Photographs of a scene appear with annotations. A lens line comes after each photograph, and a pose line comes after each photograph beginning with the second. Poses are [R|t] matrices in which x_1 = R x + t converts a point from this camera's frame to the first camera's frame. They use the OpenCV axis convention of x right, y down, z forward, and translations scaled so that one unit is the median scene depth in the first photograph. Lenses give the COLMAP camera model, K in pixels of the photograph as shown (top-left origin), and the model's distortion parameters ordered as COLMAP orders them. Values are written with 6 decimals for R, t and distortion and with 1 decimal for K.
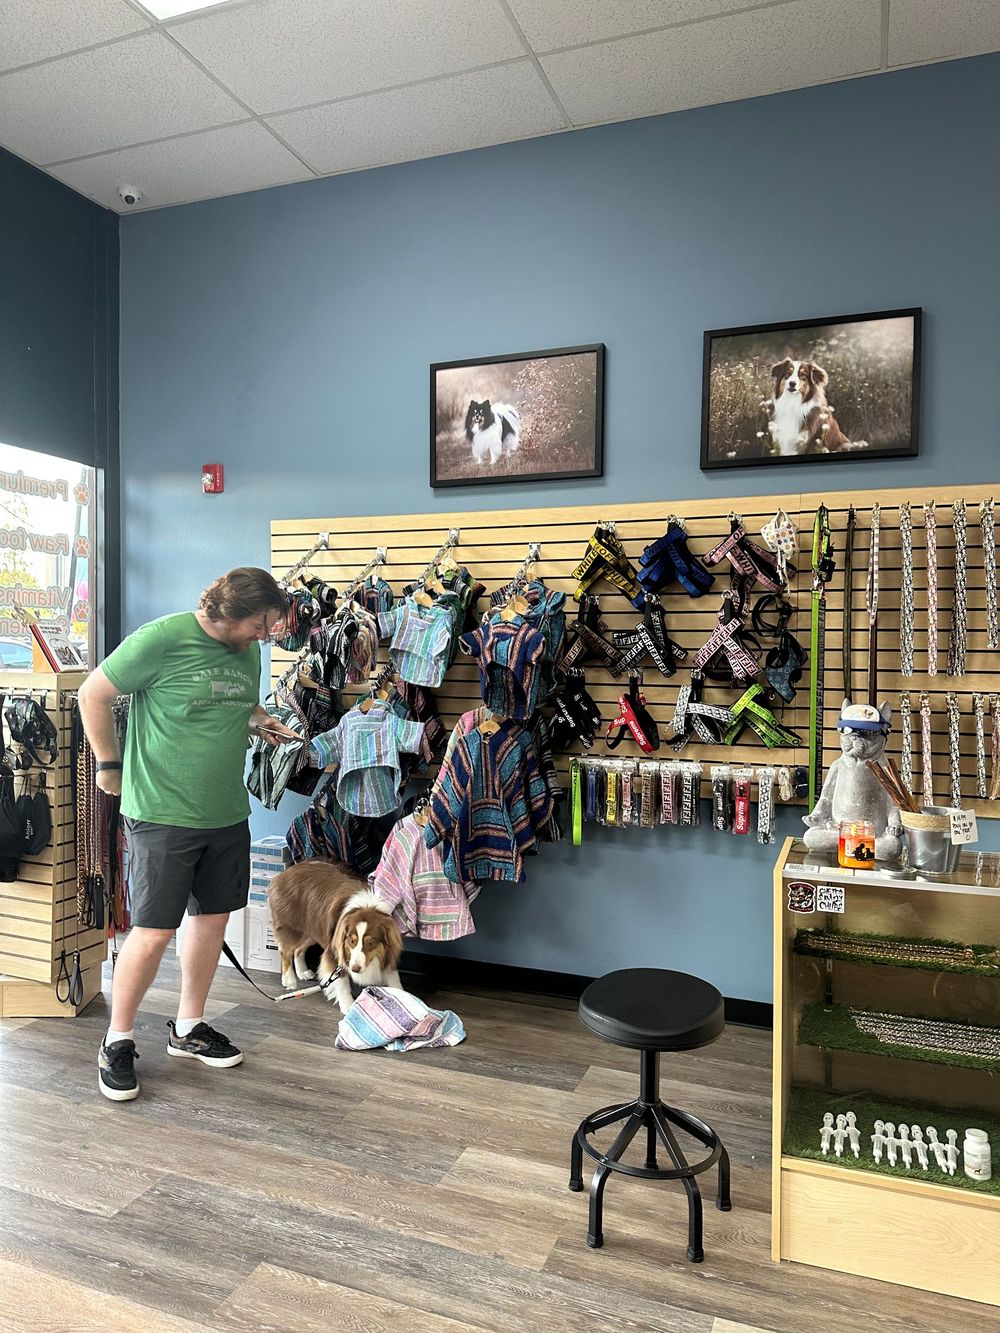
lens RADIAL K [[915.1, 0, 499.1], [0, 915.1, 679.7], [0, 0, 1]] dist [0.168109, -0.355758]
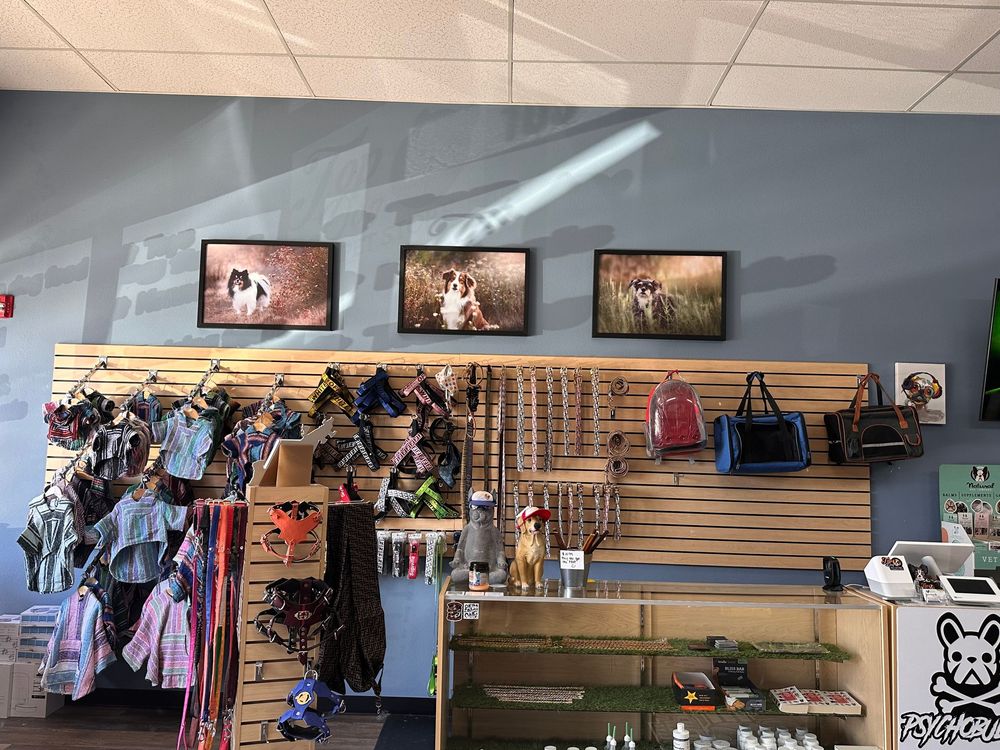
lens RADIAL K [[771.8, 0, 497.6], [0, 771.8, 379.8], [0, 0, 1]] dist [0.148462, -0.241257]
pose [[0.937036, 0.042171, 0.346676, -0.064093], [-0.006408, 0.994591, -0.103667, -0.020402], [-0.349173, 0.094918, 0.932239, -0.224953]]
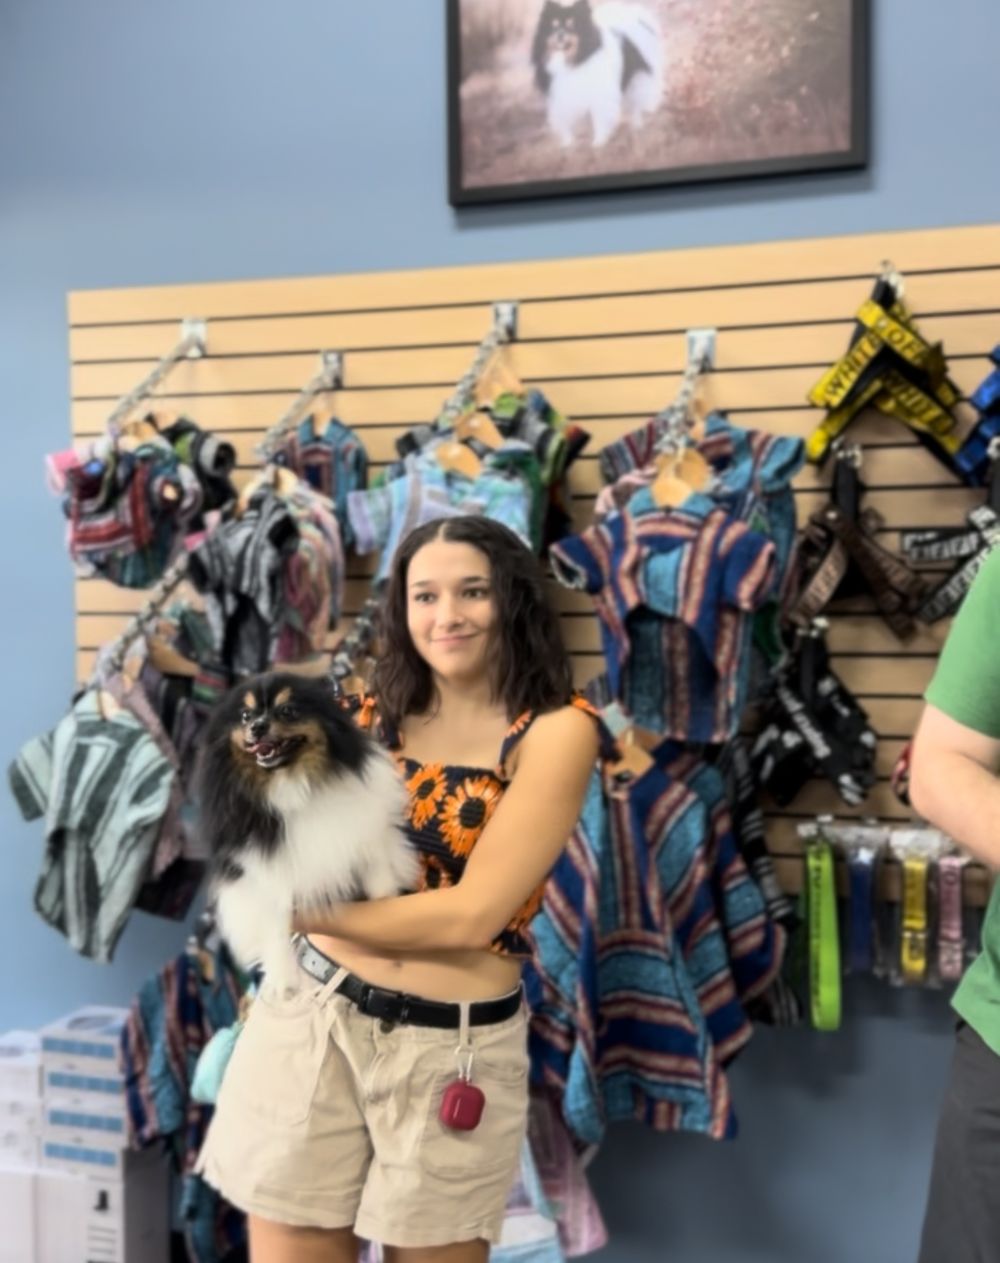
lens RADIAL K [[1501.3, 0, 502.6], [0, 1501.3, 698.2], [0, 0, 1]] dist [0.178373, -0.400210]
pose [[0.997315, -0.016812, 0.071281, -0.114466], [0.014933, 0.999529, 0.026821, 0.003730], [-0.071699, -0.025684, 0.997096, 0.308814]]
